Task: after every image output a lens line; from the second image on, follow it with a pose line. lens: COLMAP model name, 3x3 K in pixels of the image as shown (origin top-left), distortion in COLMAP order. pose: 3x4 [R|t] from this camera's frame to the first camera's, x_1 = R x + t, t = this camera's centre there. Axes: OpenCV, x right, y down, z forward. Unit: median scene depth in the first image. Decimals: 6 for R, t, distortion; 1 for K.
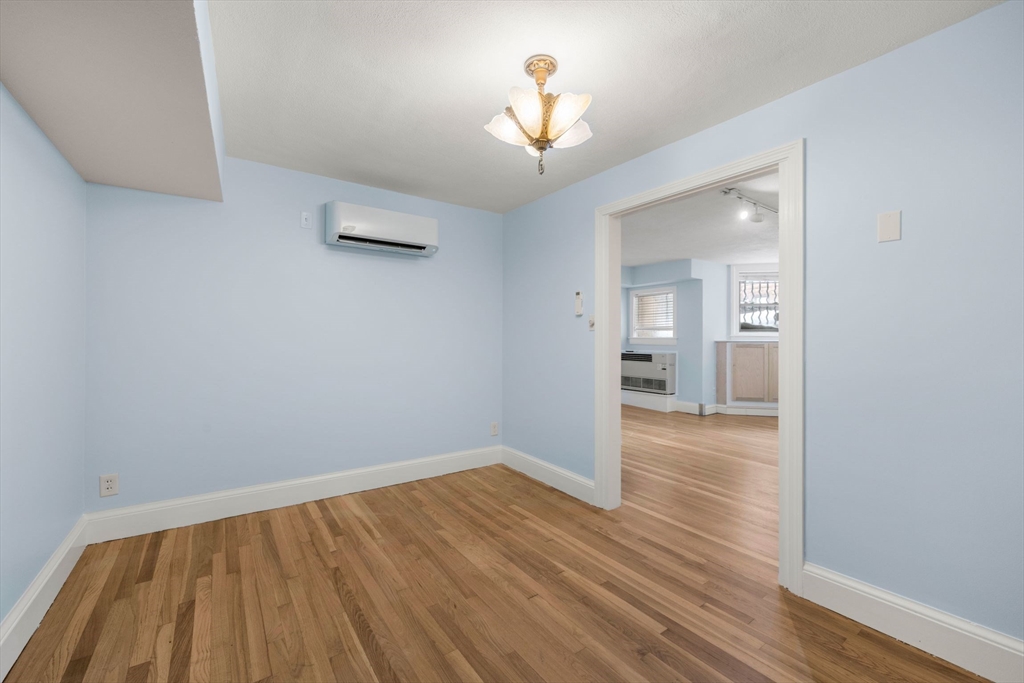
lens RADIAL K [[418.0, 0, 514.0], [0, 418.0, 340.4], [0, 0, 1]] dist [-0.000667, 0.000102]
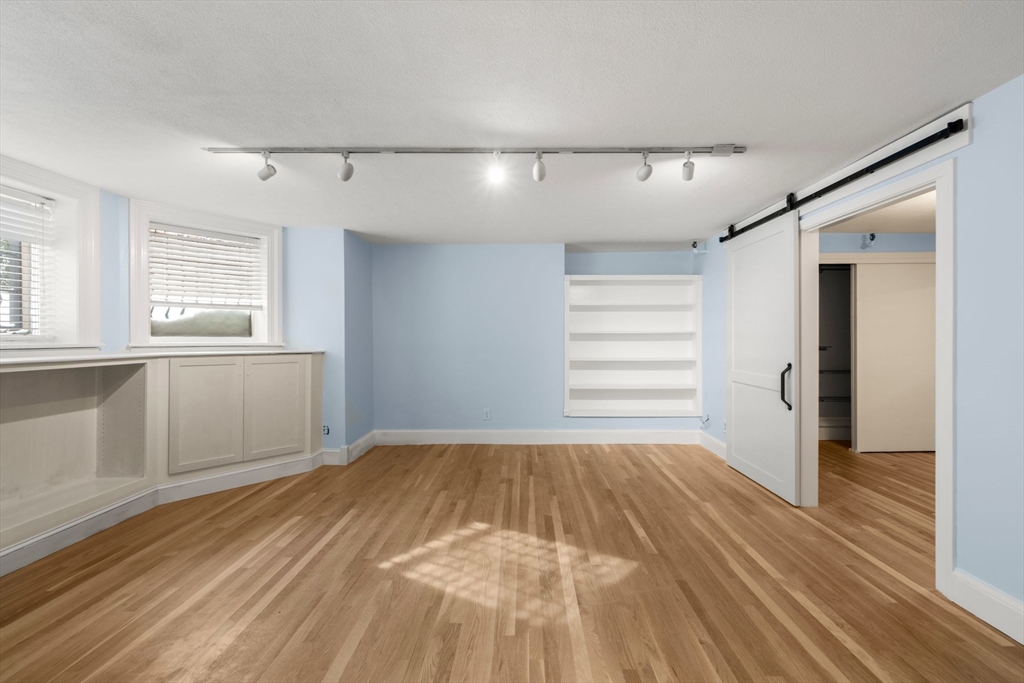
lens RADIAL K [[444.0, 0, 519.3], [0, 444.0, 337.2], [0, 0, 1]] dist [-0.000791, 0.000110]
pose [[-0.806303, 0.002259, 0.591498, 0.462257], [0.006649, 0.999964, 0.005244, -0.047519], [-0.591465, 0.008162, -0.806290, 2.470918]]
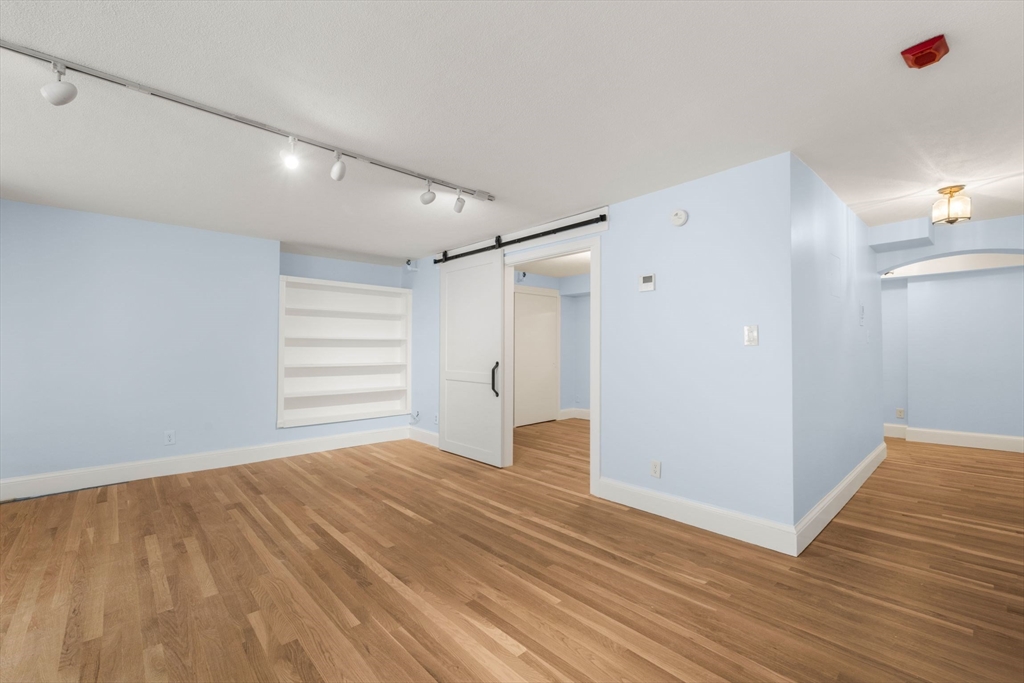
lens RADIAL K [[433.1, 0, 514.5], [0, 433.1, 343.2], [0, 0, 1]] dist [-0.000115, 0.000023]
pose [[-0.992231, -0.002043, -0.124394, 0.752403], [-0.001296, 0.999981, -0.006086, -0.019824], [0.124404, -0.005878, -0.992214, 2.661312]]
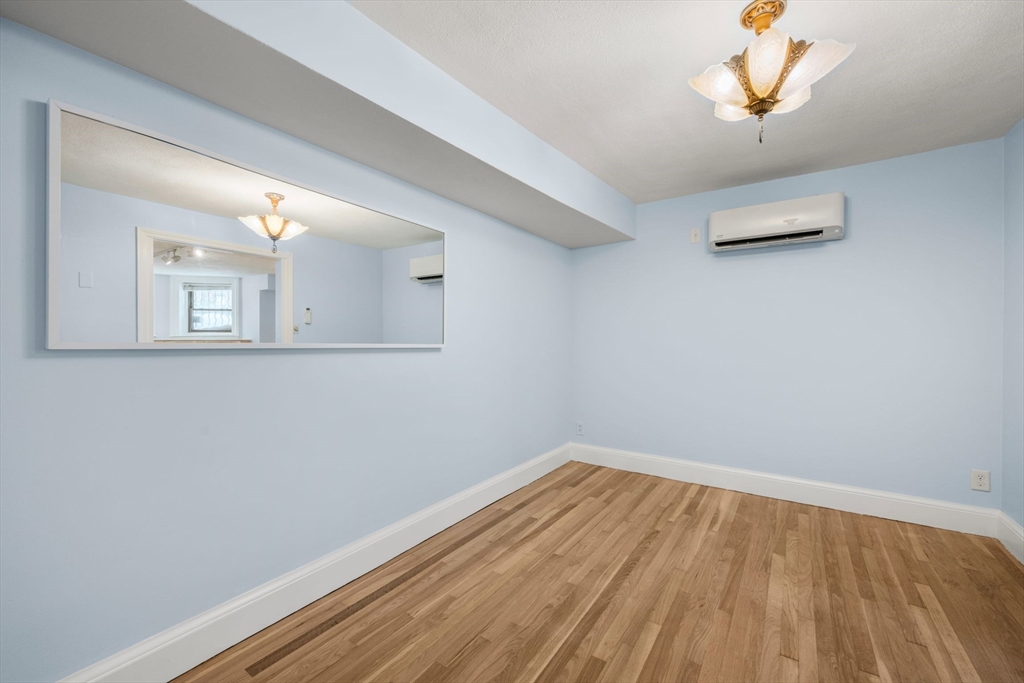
lens RADIAL K [[418.0, 0, 514.0], [0, 418.0, 340.4], [0, 0, 1]] dist [-0.000667, 0.000102]
pose [[0.350694, -0.000453, -0.936490, 0.488569], [-0.003616, 0.999992, -0.001838, 0.001578], [0.936483, 0.004031, 0.350690, 0.170023]]
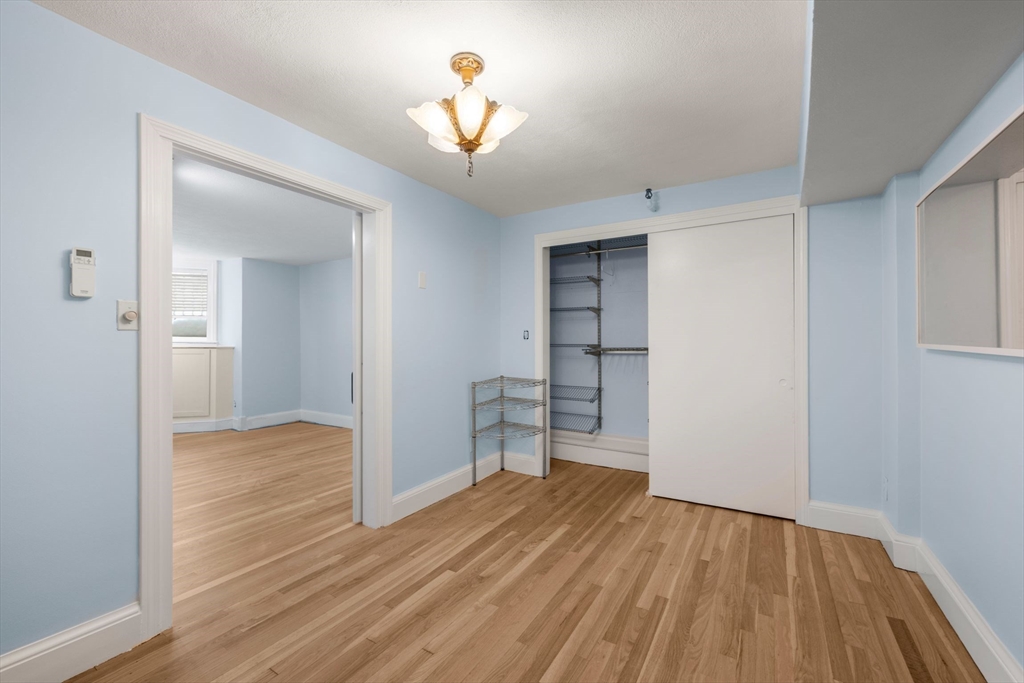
lens RADIAL K [[418.0, 0, 514.0], [0, 418.0, 340.4], [0, 0, 1]] dist [-0.000667, 0.000102]
pose [[-0.385176, 0.004147, 0.922834, -0.633323], [0.007416, 0.999972, -0.001399, -0.007660], [-0.922813, 0.006305, -0.385196, 0.918978]]
